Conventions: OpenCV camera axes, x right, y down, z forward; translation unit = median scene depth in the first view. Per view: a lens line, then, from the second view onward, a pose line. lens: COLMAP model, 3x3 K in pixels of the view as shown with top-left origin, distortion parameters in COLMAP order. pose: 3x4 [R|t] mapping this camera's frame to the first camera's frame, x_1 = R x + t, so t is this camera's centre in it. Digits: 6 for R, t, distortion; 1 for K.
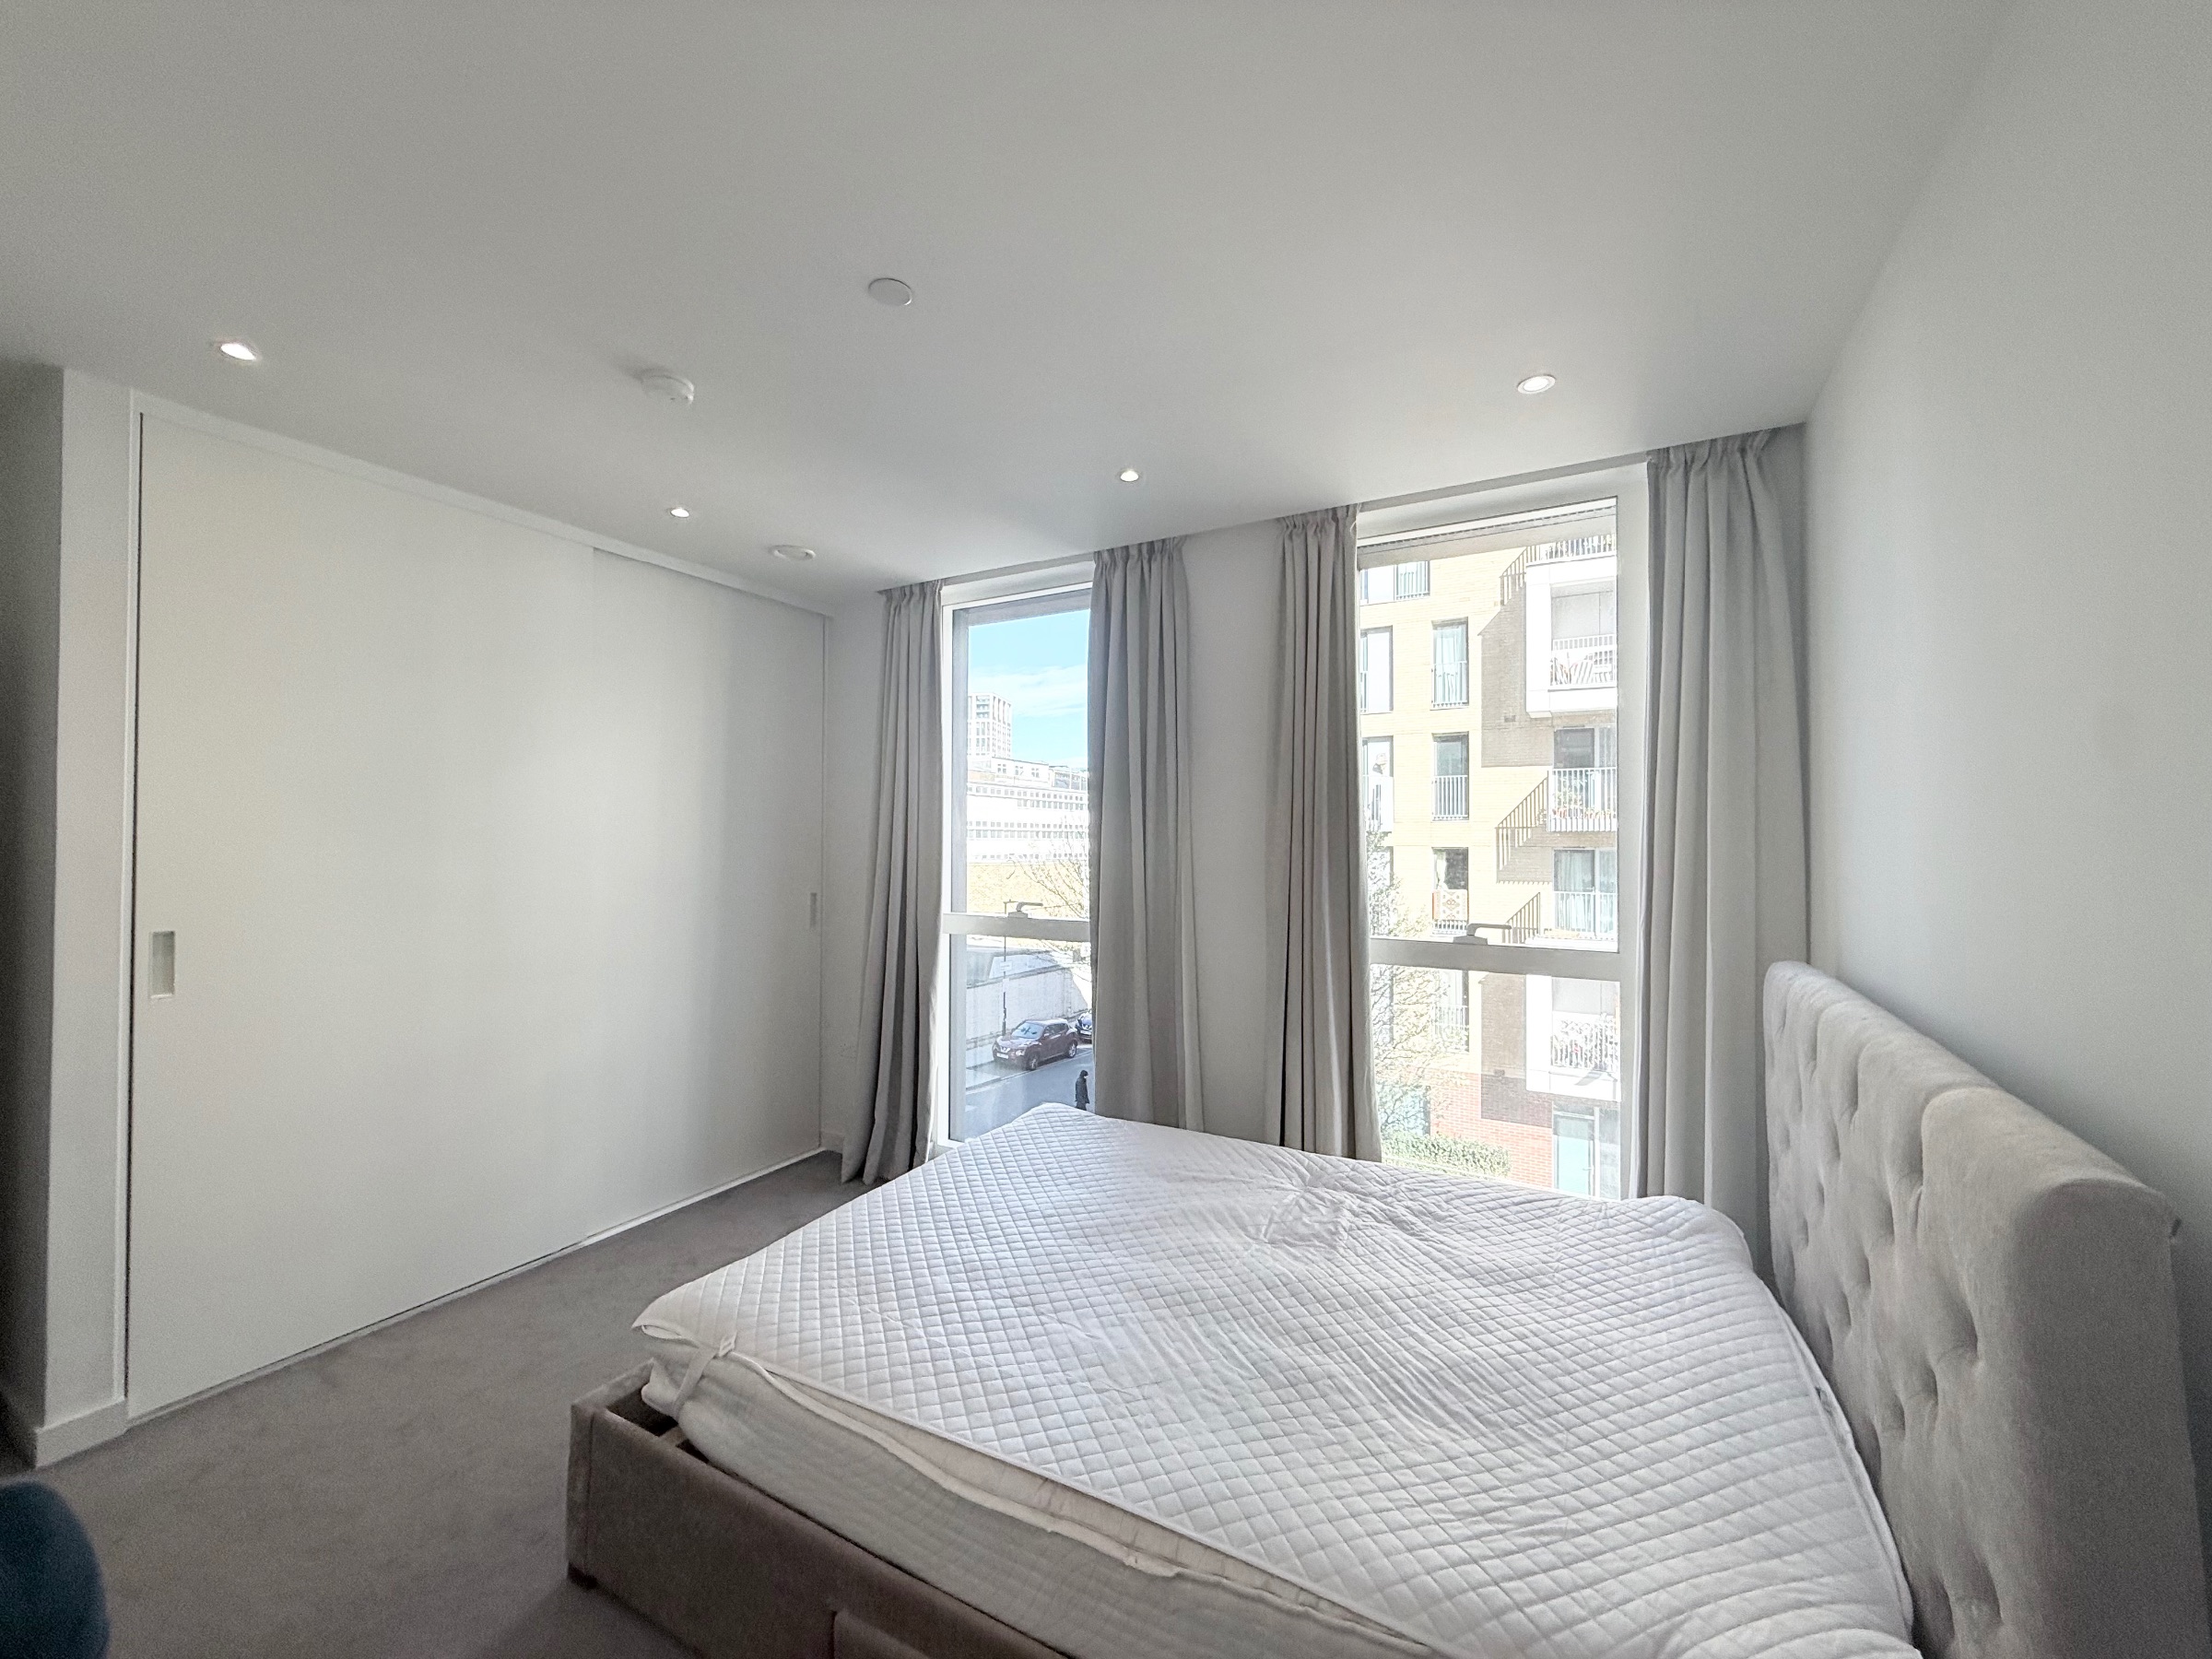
lens RADIAL K [[883.3, 0, 1103.9], [0, 883.3, 827.7], [0, 0, 1]] dist [0.000839, -0.000368]
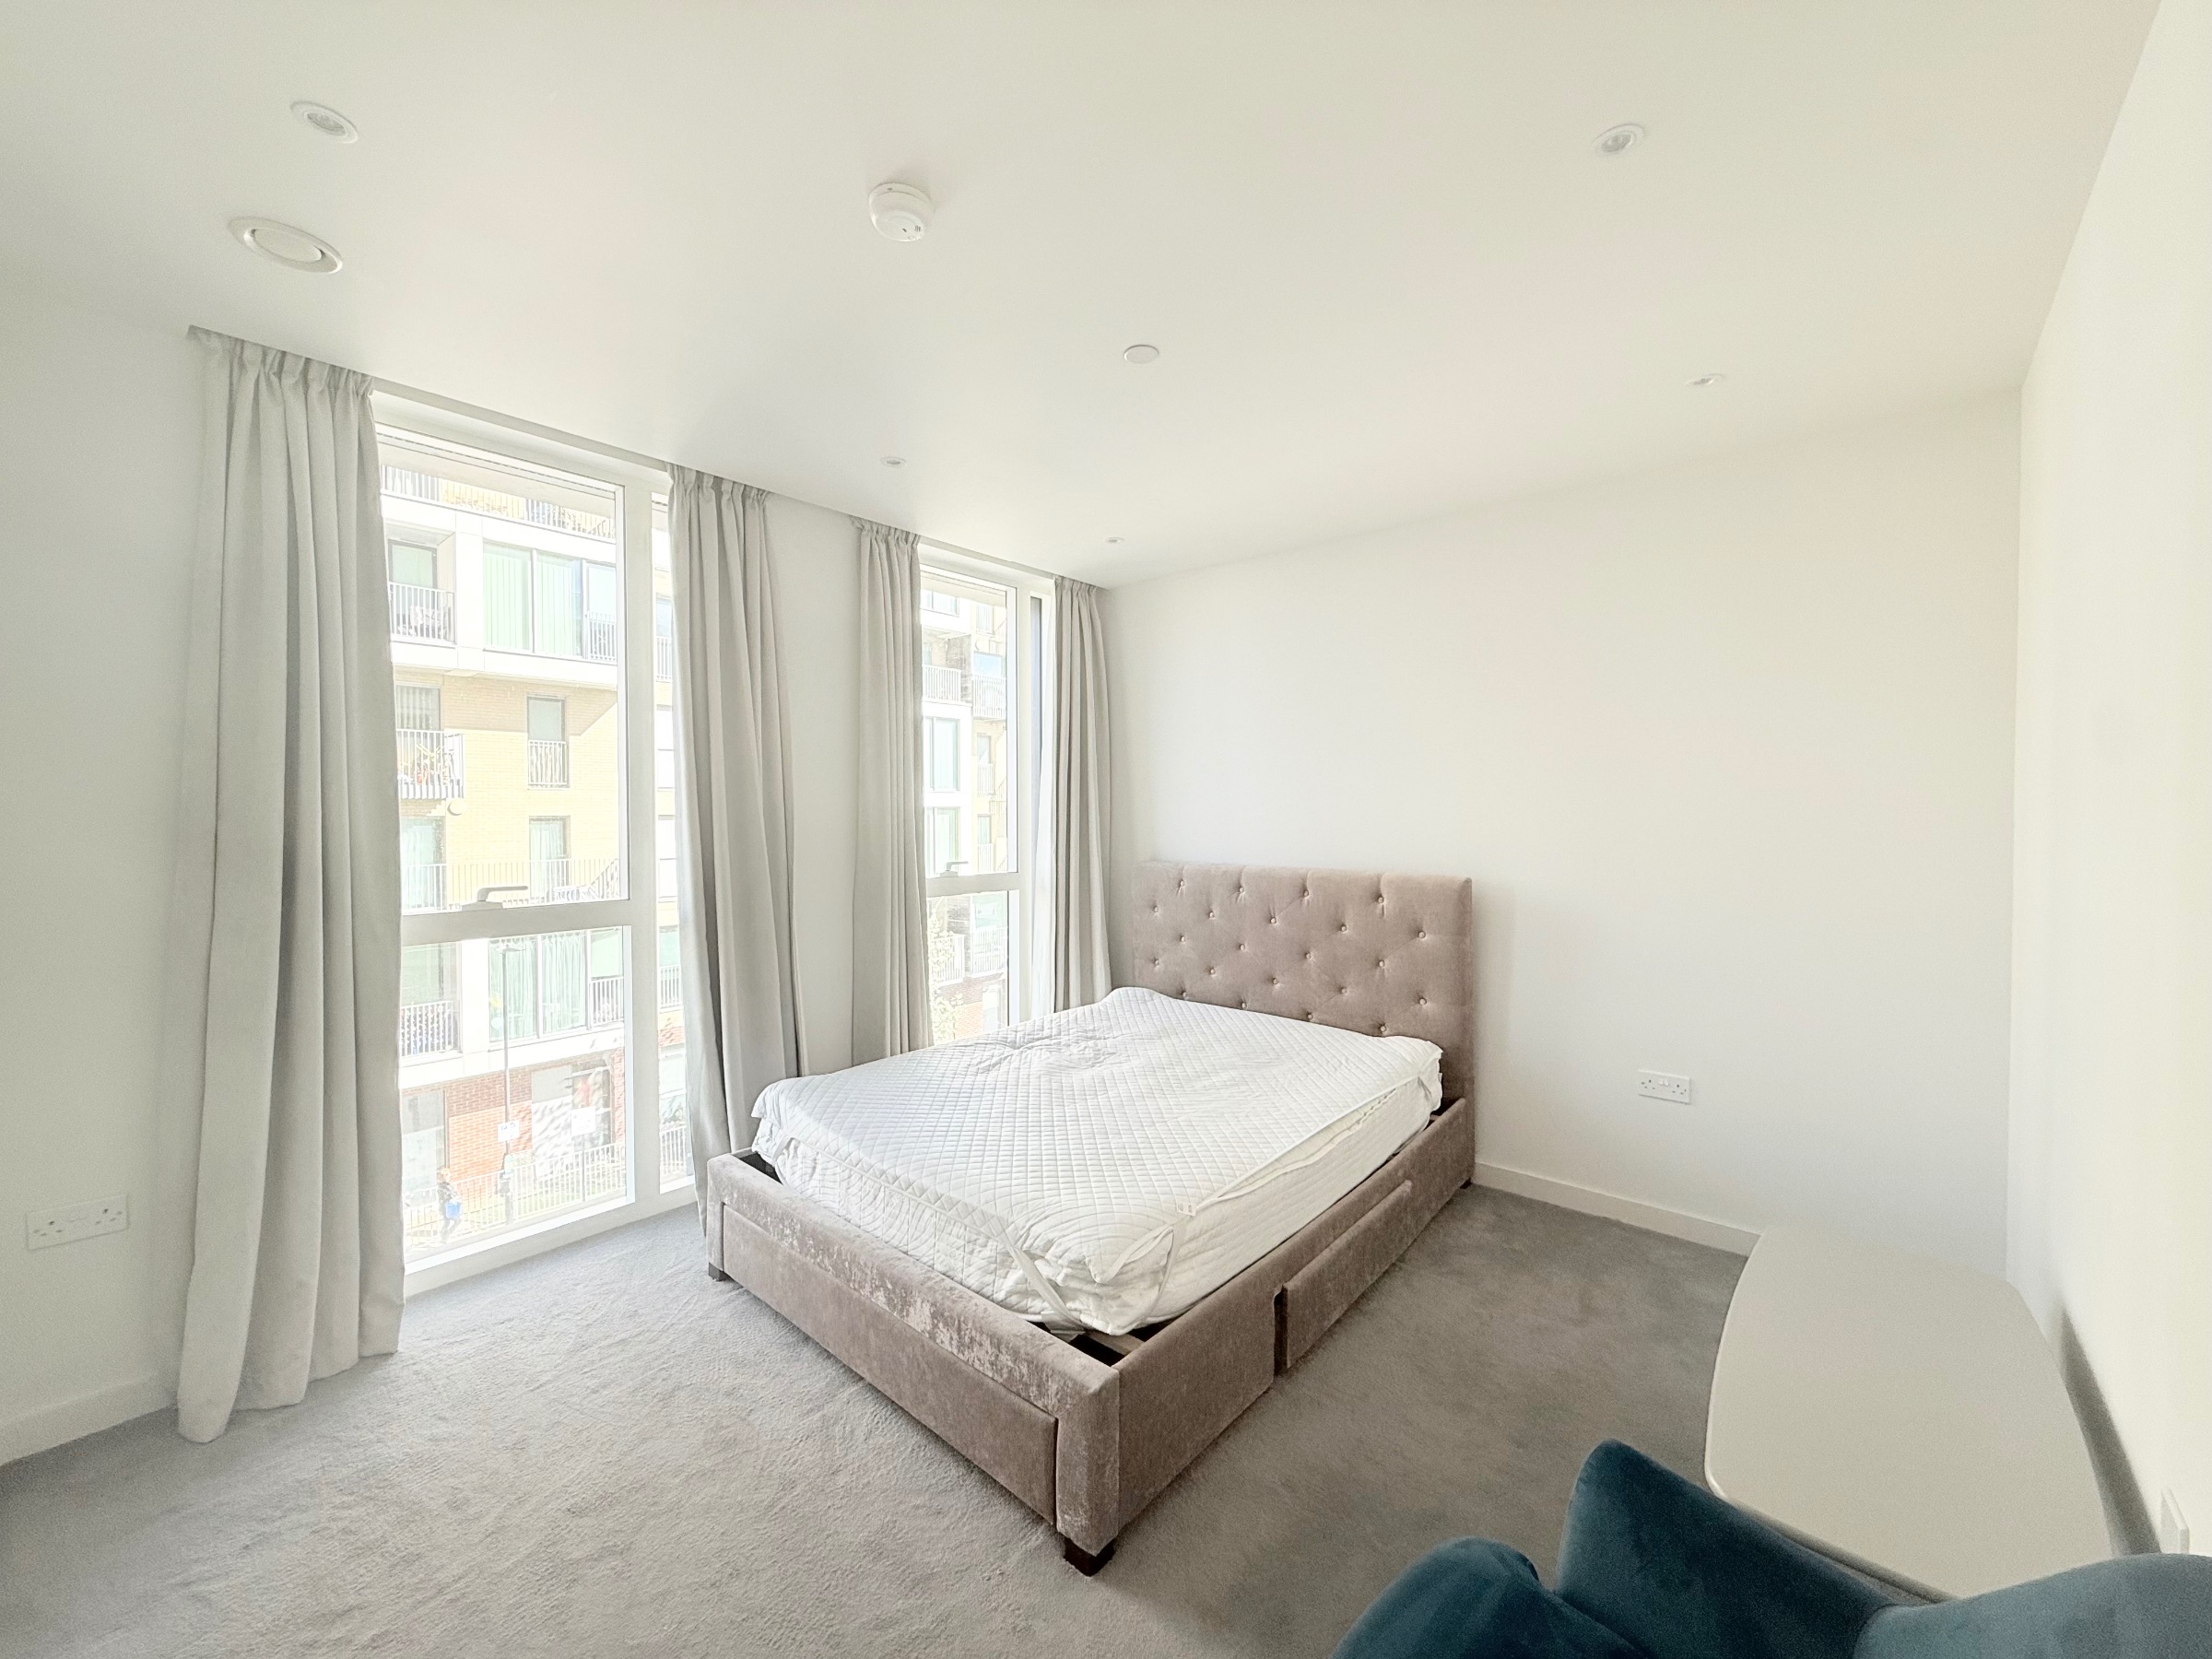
lens RADIAL K [[883.3, 0, 1103.9], [0, 883.3, 827.7], [0, 0, 1]] dist [0.000839, -0.000368]
pose [[0.202516, -0.025614, 0.978944, -1.070119], [-0.011511, 0.999527, 0.028534, 0.014939], [-0.979211, -0.017048, 0.202126, 0.573099]]
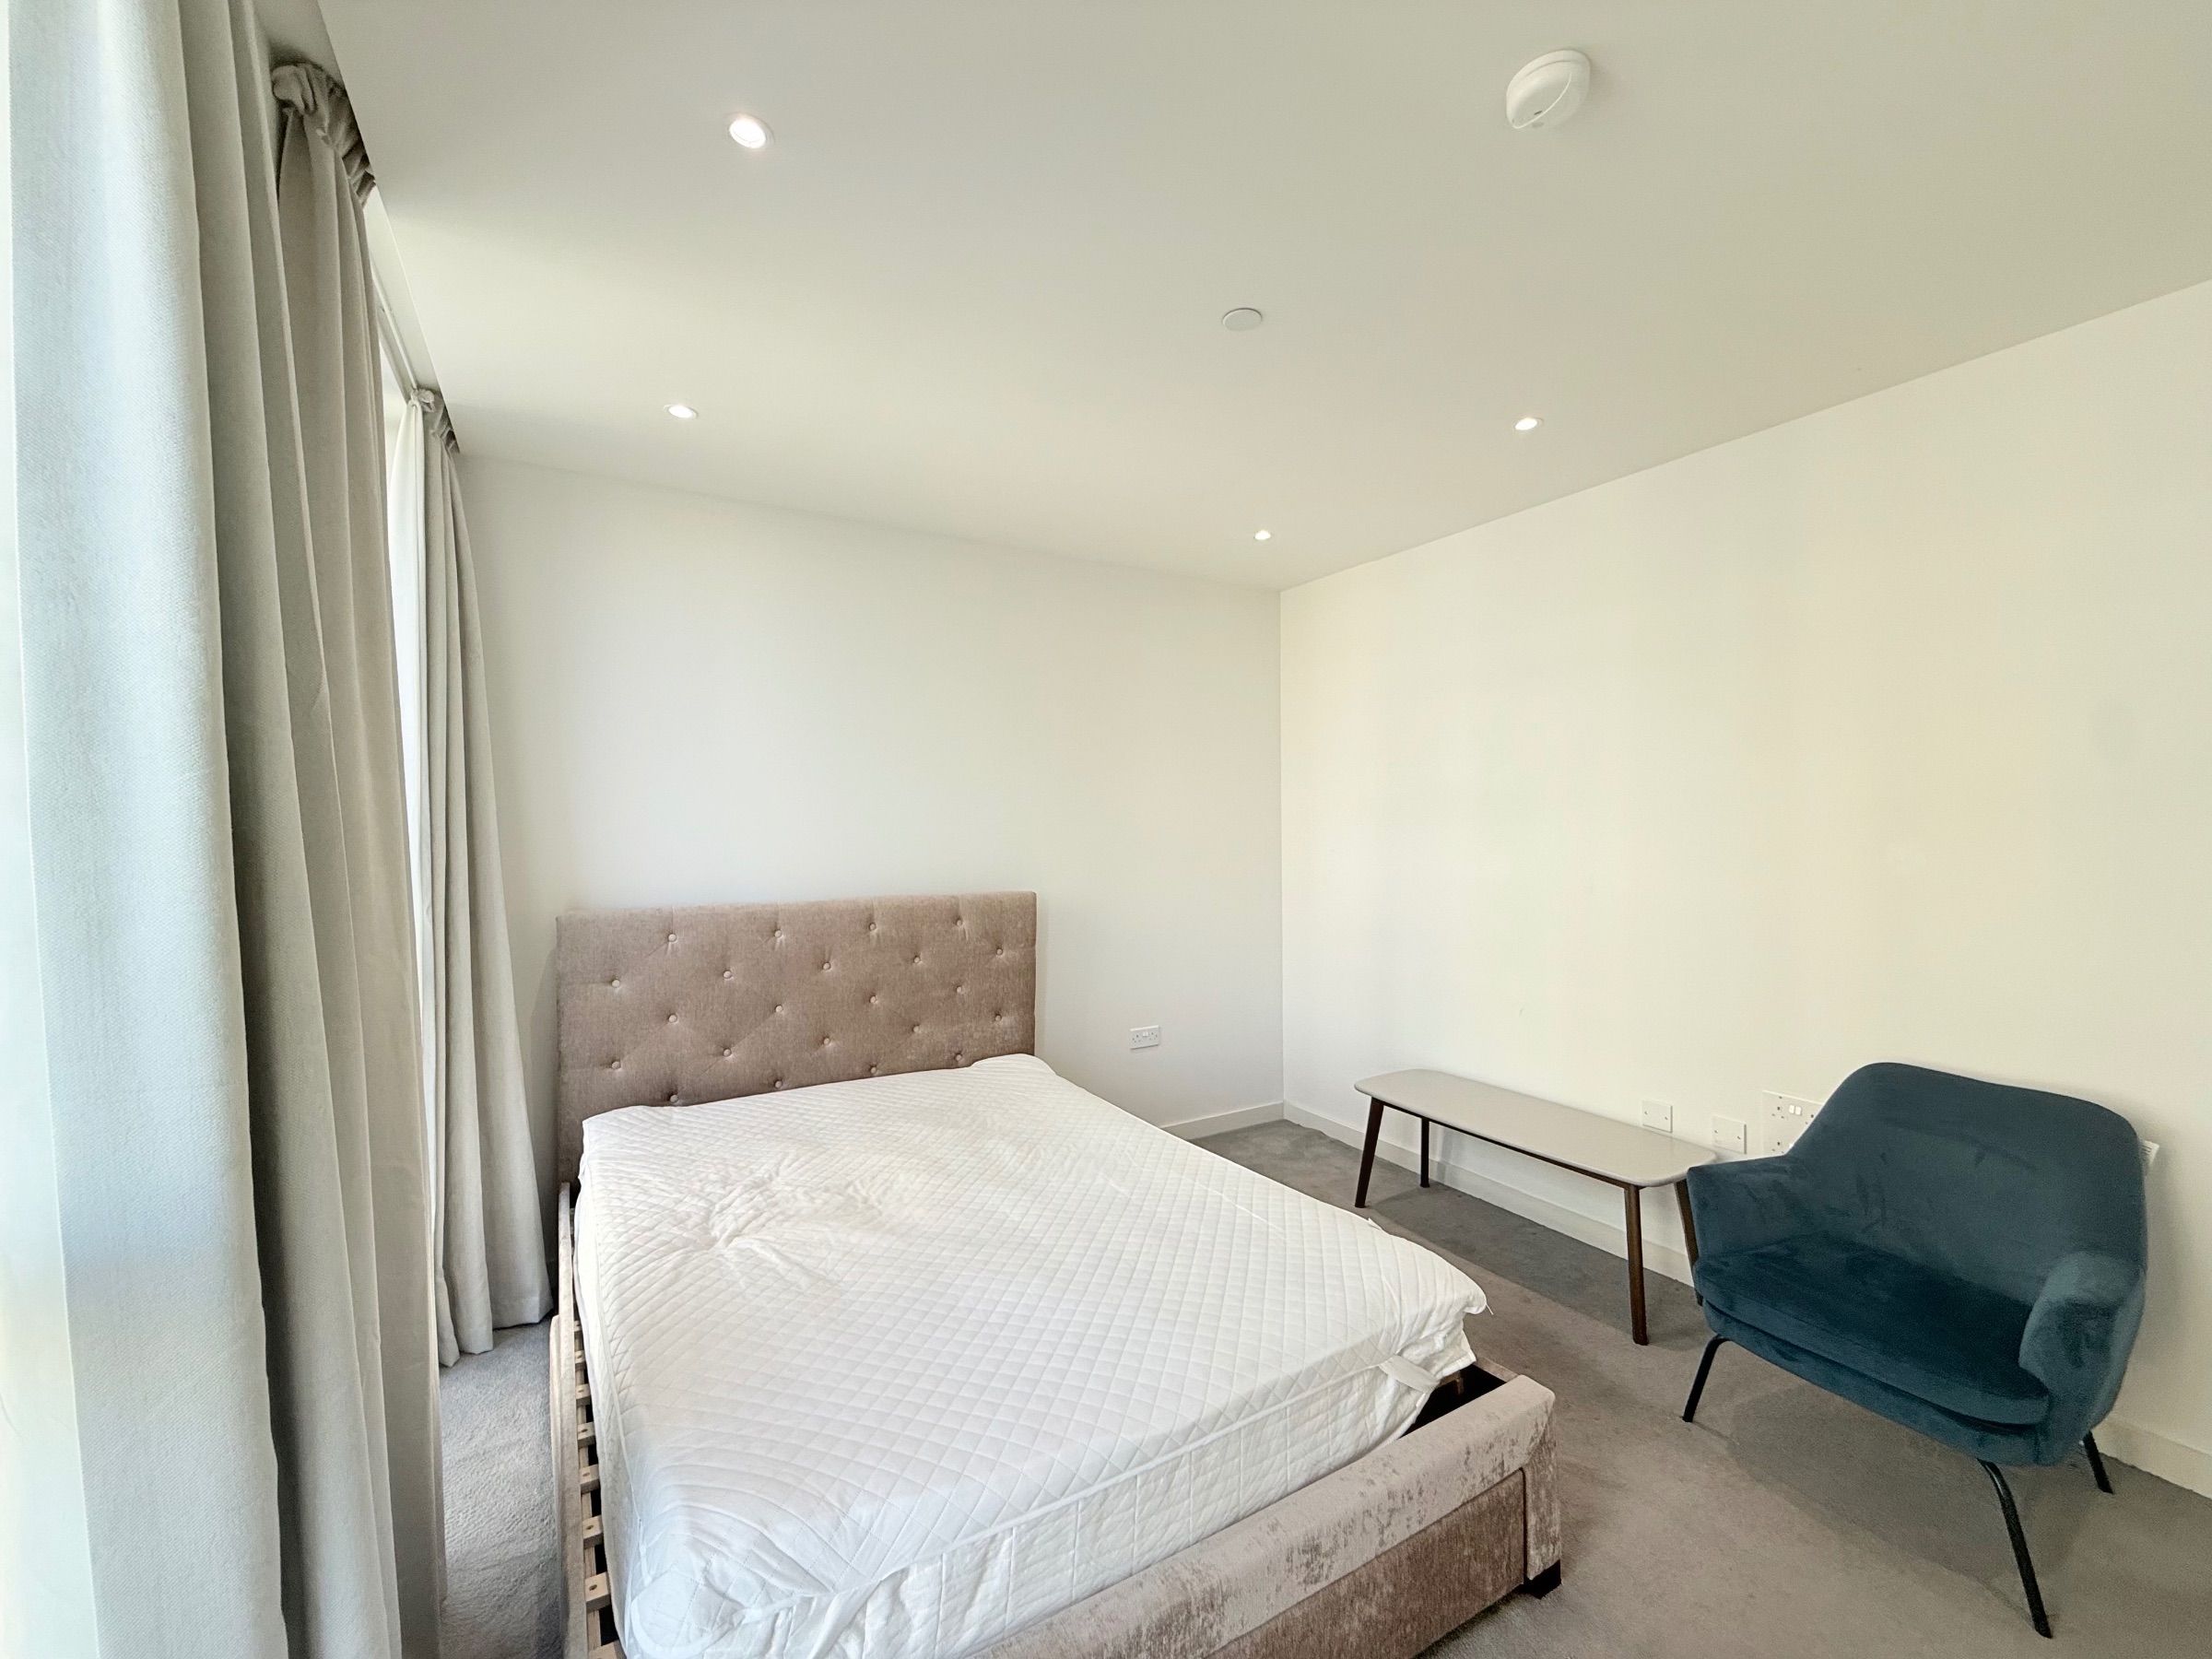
lens RADIAL K [[895.3, 0, 1107.9], [0, 895.3, 823.1], [0, 0, 1]] dist [0.000122, -0.000084]
pose [[-0.880660, -0.009108, 0.473661, -0.453757], [-0.015099, 0.999847, -0.008847, 0.023017], [-0.473508, -0.014943, -0.880663, 1.508359]]
